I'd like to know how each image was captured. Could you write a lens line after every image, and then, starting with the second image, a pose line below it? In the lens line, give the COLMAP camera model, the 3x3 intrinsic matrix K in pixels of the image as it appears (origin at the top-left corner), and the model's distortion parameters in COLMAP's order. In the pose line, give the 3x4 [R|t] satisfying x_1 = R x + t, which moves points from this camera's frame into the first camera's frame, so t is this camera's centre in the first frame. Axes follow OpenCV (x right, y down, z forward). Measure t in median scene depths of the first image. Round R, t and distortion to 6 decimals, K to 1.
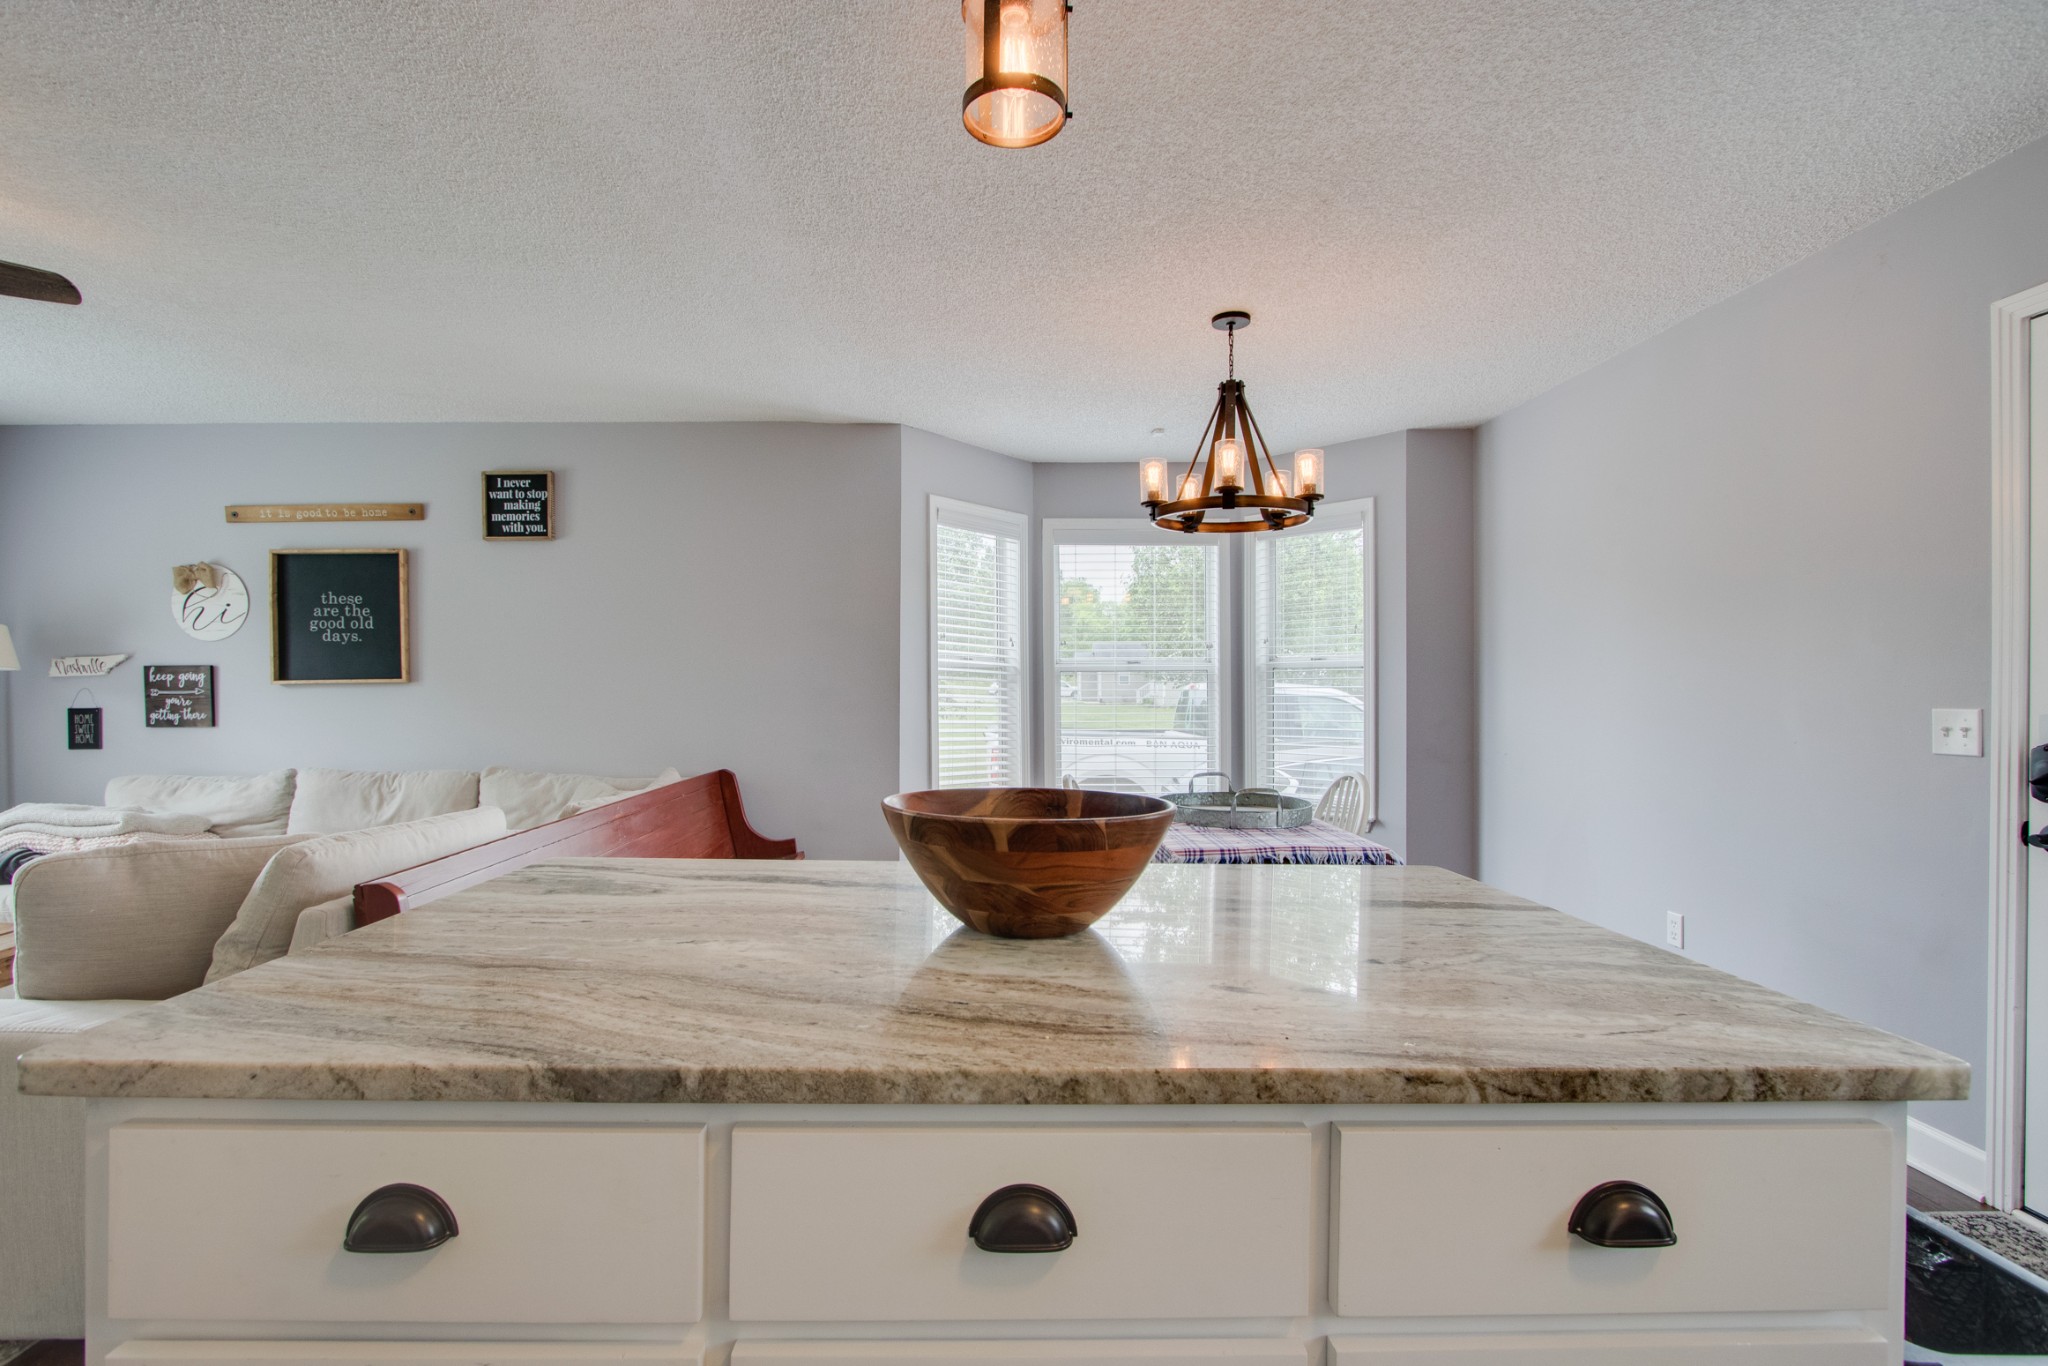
lens RADIAL K [[946.9, 0, 1009.1], [0, 946.9, 694.6], [0, 0, 1]] dist [-0.014114, 0.001380]
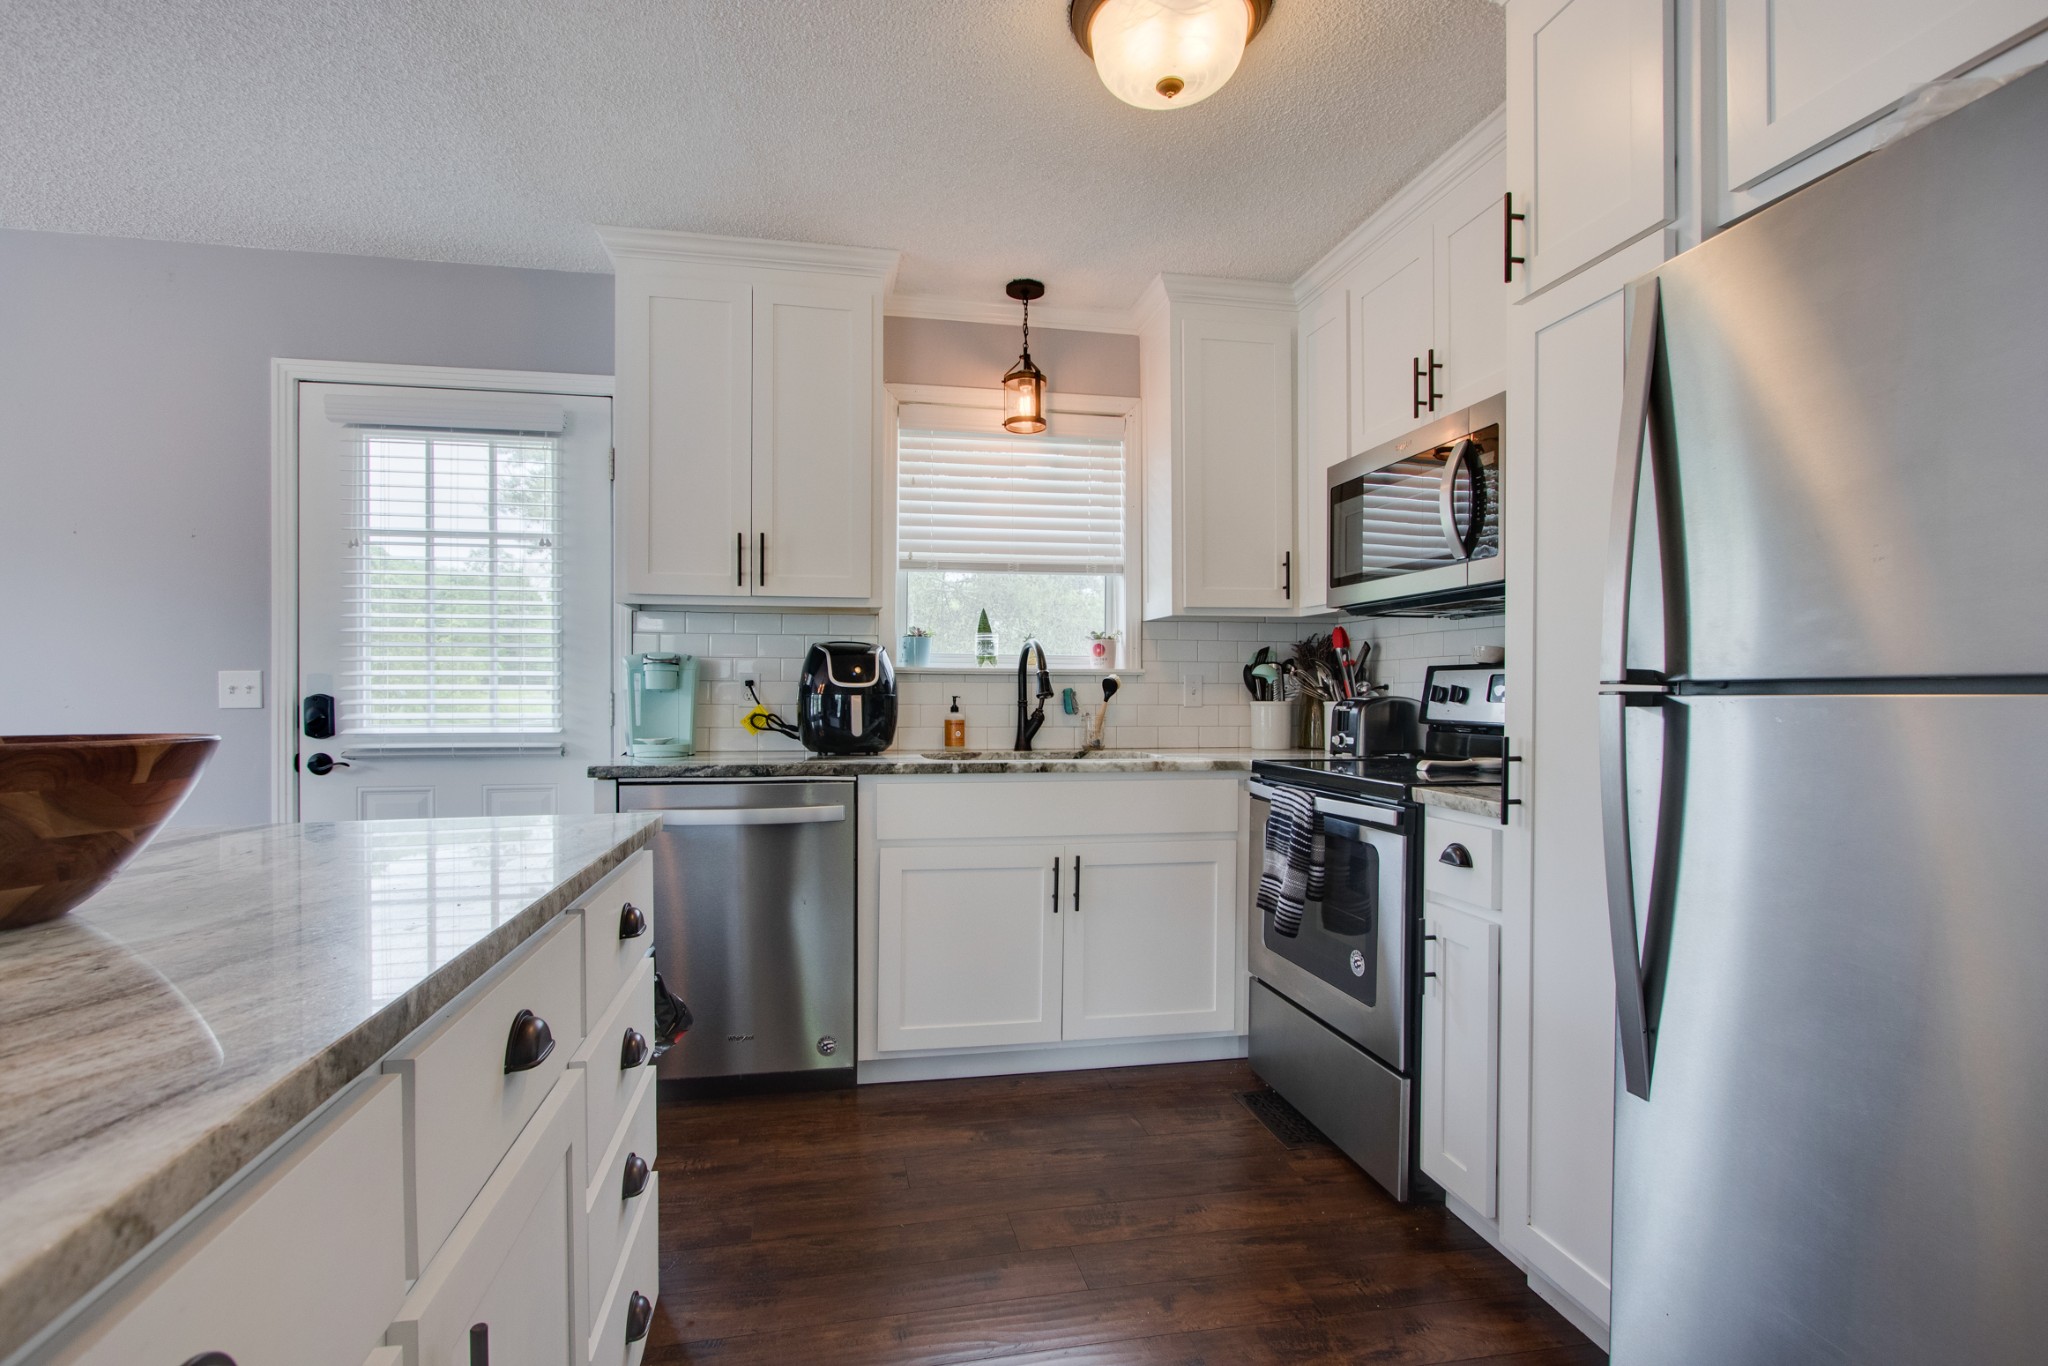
lens RADIAL K [[964.6, 0, 1006.8], [0, 964.6, 694.5], [0, 0, 1]] dist [-0.012840, 0.001246]
pose [[-0.162513, -0.006082, 0.986688, -0.213567], [0.003955, 0.999969, 0.006816, 0.021961], [-0.986698, 0.005010, -0.162484, 0.104170]]
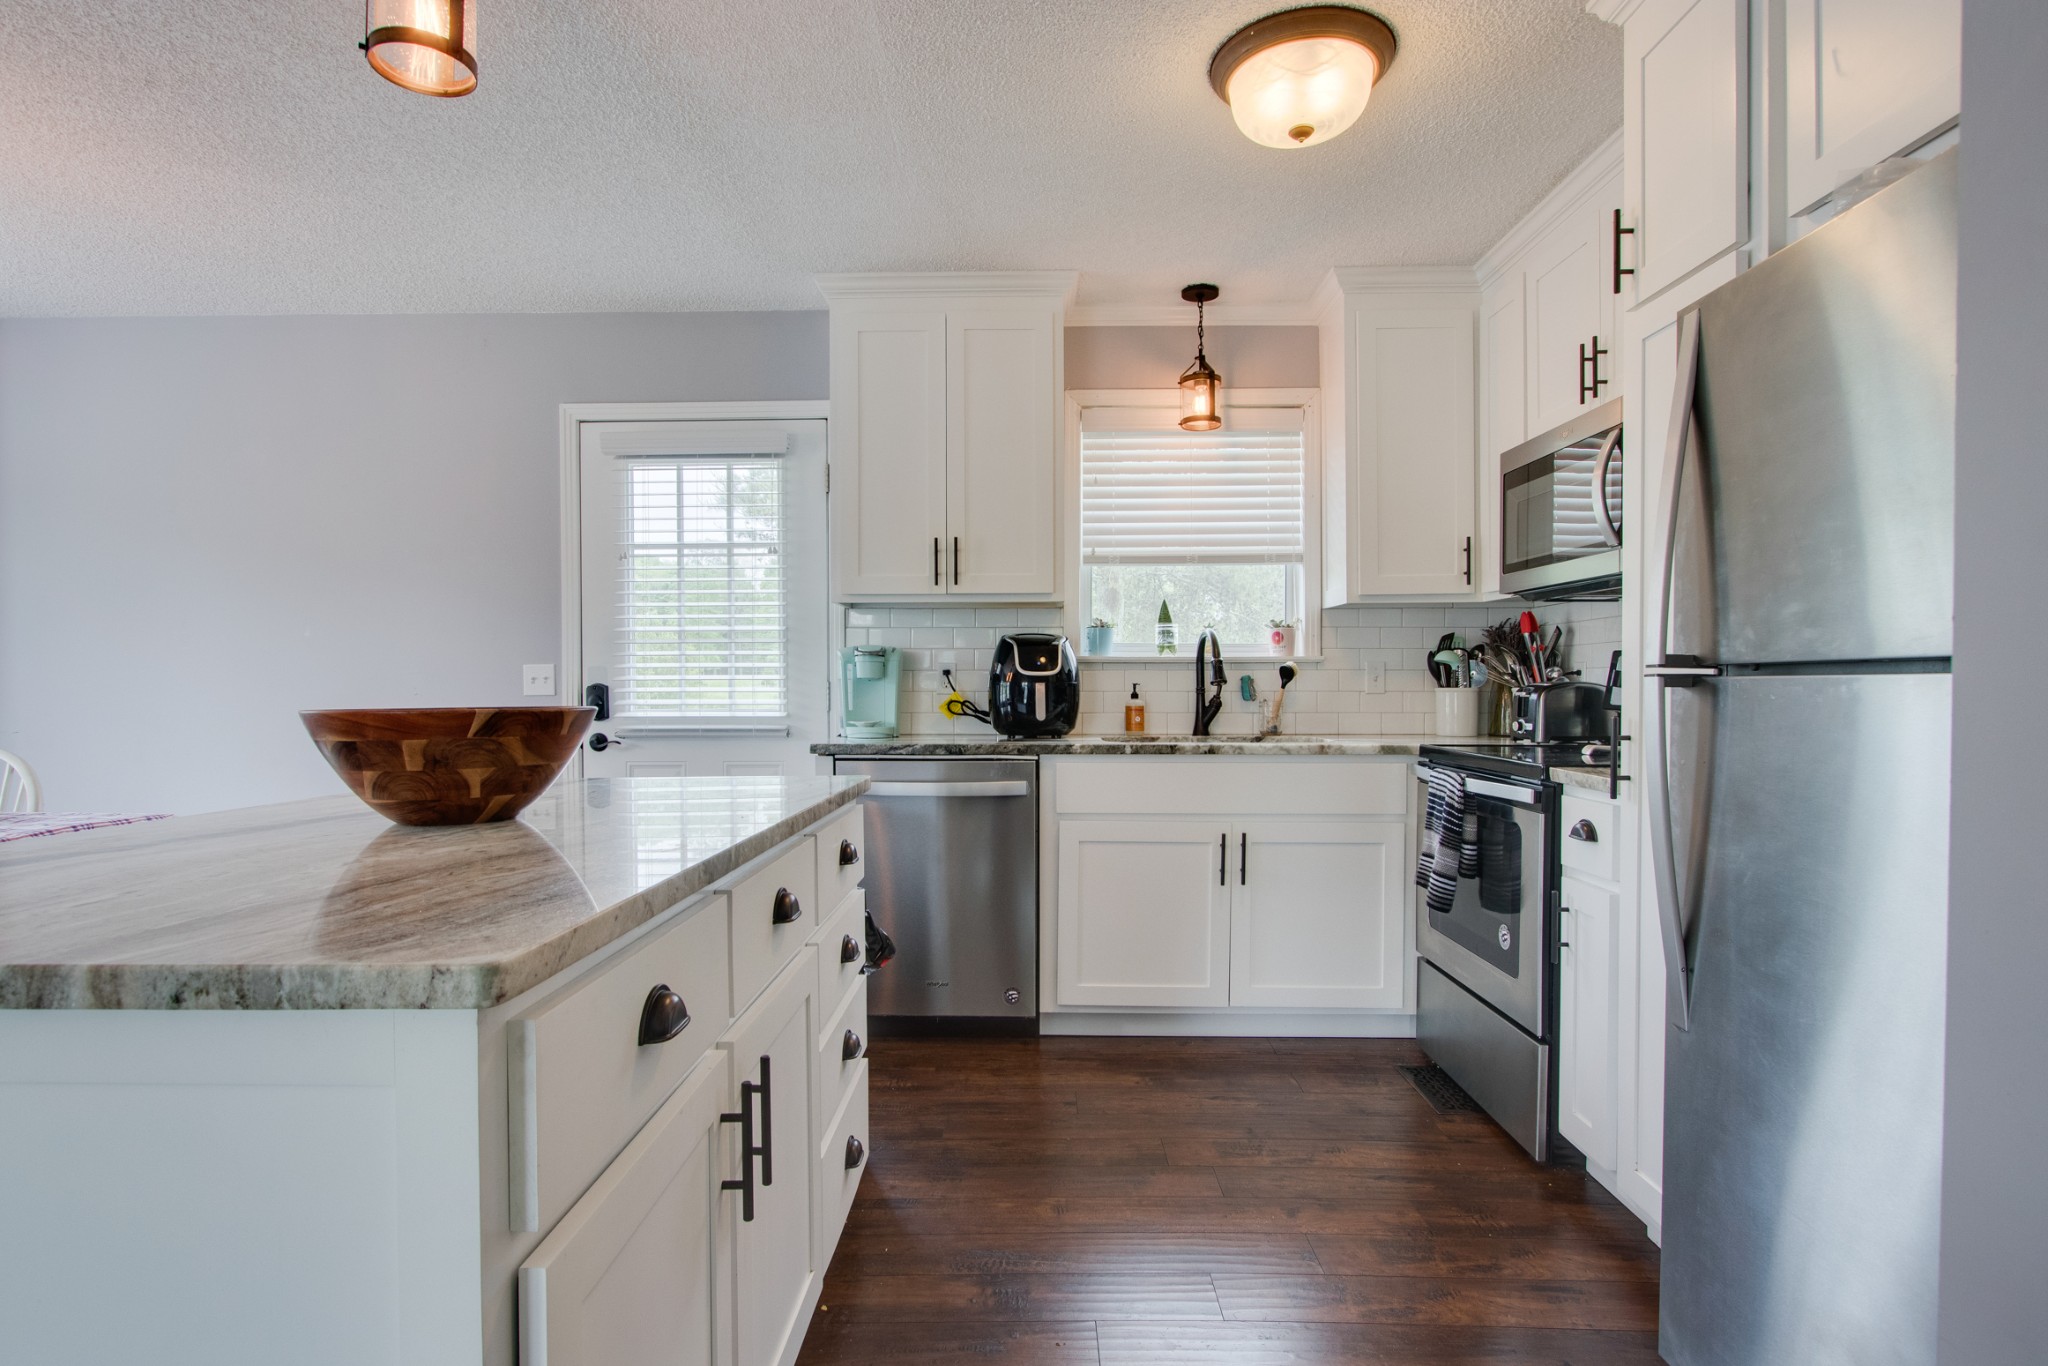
lens RADIAL K [[1042.5, 0, 1010.9], [0, 1042.5, 694.8], [0, 0, 1]] dist [-0.011973, 0.000800]
pose [[0.048302, -0.015460, 0.998713, -0.326144], [0.008895, 0.999847, 0.015047, 0.023582], [-0.998793, 0.008157, 0.048432, 0.082401]]
